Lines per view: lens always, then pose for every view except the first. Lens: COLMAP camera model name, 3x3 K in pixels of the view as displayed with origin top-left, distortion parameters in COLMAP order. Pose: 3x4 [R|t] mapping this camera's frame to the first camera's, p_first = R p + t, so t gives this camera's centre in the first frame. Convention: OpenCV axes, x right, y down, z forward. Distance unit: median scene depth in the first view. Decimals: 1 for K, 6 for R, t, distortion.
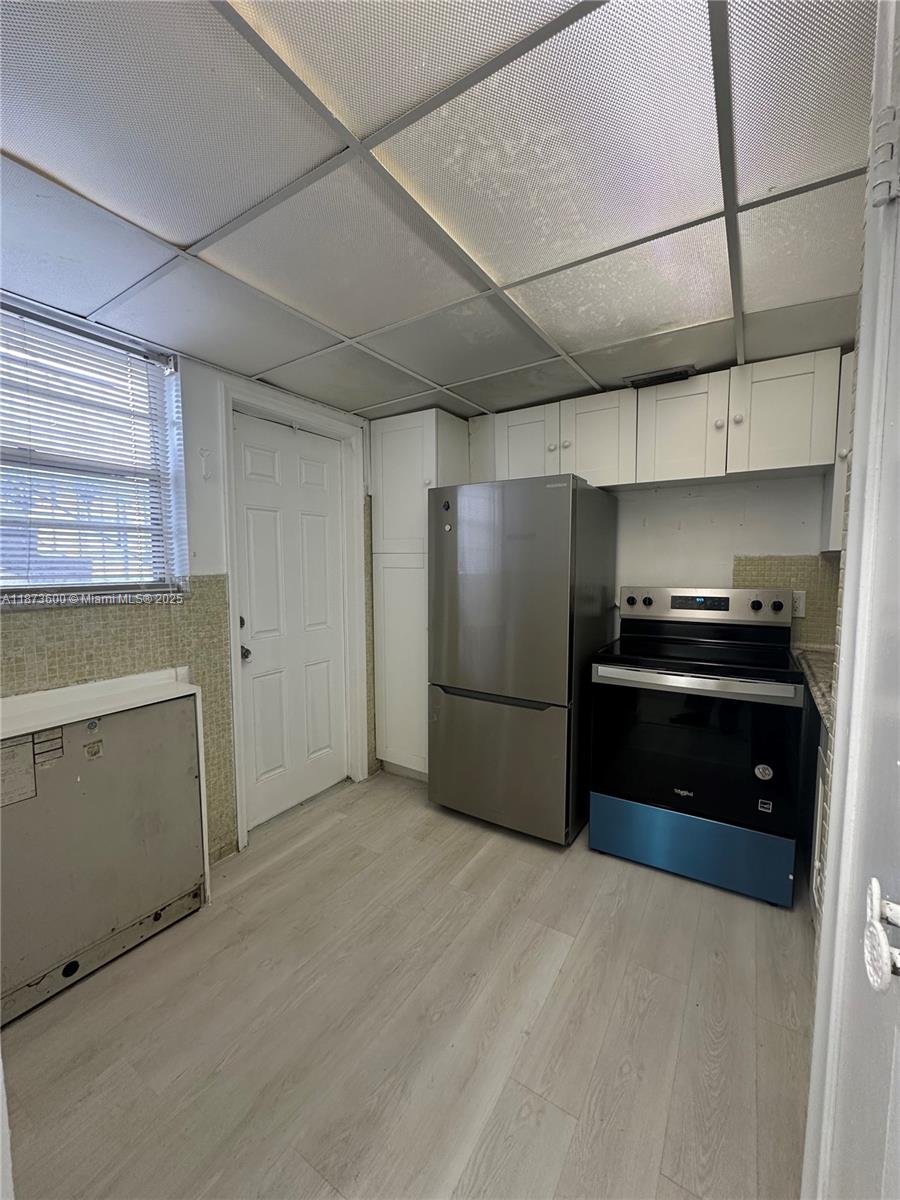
lens RADIAL K [[478.0, 0, 450.0], [0, 478.0, 600.6], [0, 0, 1]] dist [-0.004100, 0.000862]
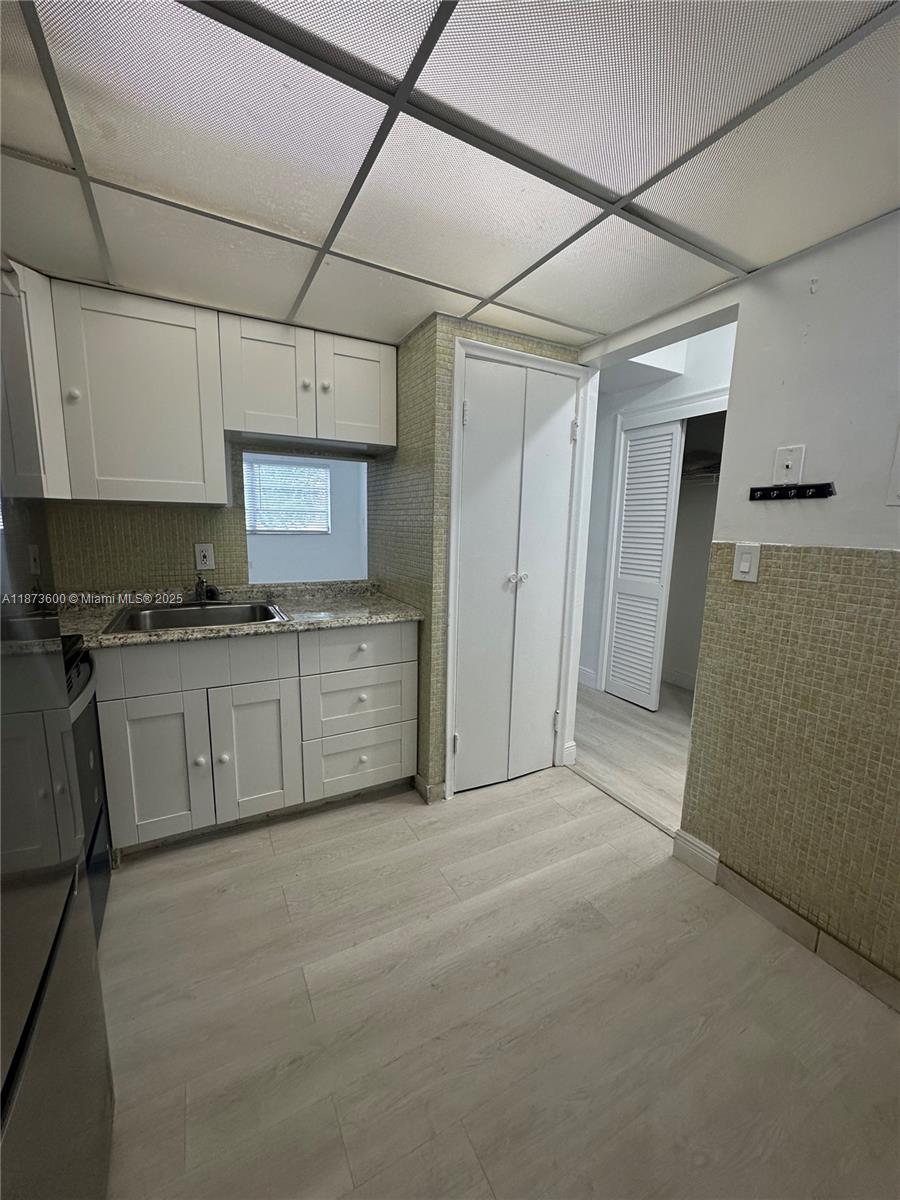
lens RADIAL K [[478.0, 0, 452.9], [0, 478.0, 599.6], [0, 0, 1]] dist [-0.004100, 0.000862]
pose [[-0.872062, -0.095945, 0.479898, -0.233455], [0.017762, 0.973743, 0.226956, -0.081340], [-0.489073, 0.206444, -0.847460, 1.091388]]
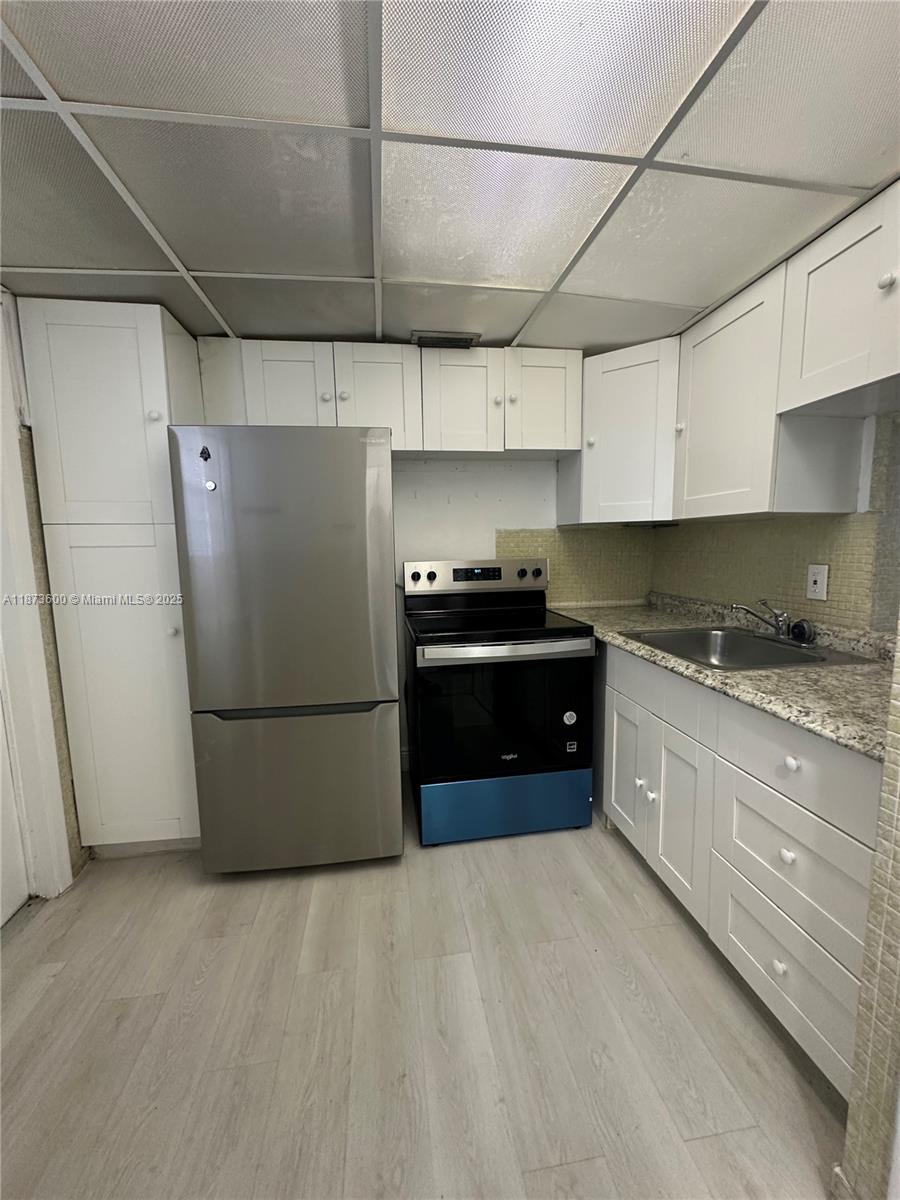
lens RADIAL K [[478.0, 0, 449.3], [0, 478.0, 600.5], [0, 0, 1]] dist [-0.004100, 0.000862]
pose [[0.759115, -0.090458, 0.644640, -0.215778], [0.067577, 0.995898, 0.060171, -0.004889], [-0.647439, -0.002114, 0.762114, 0.260508]]
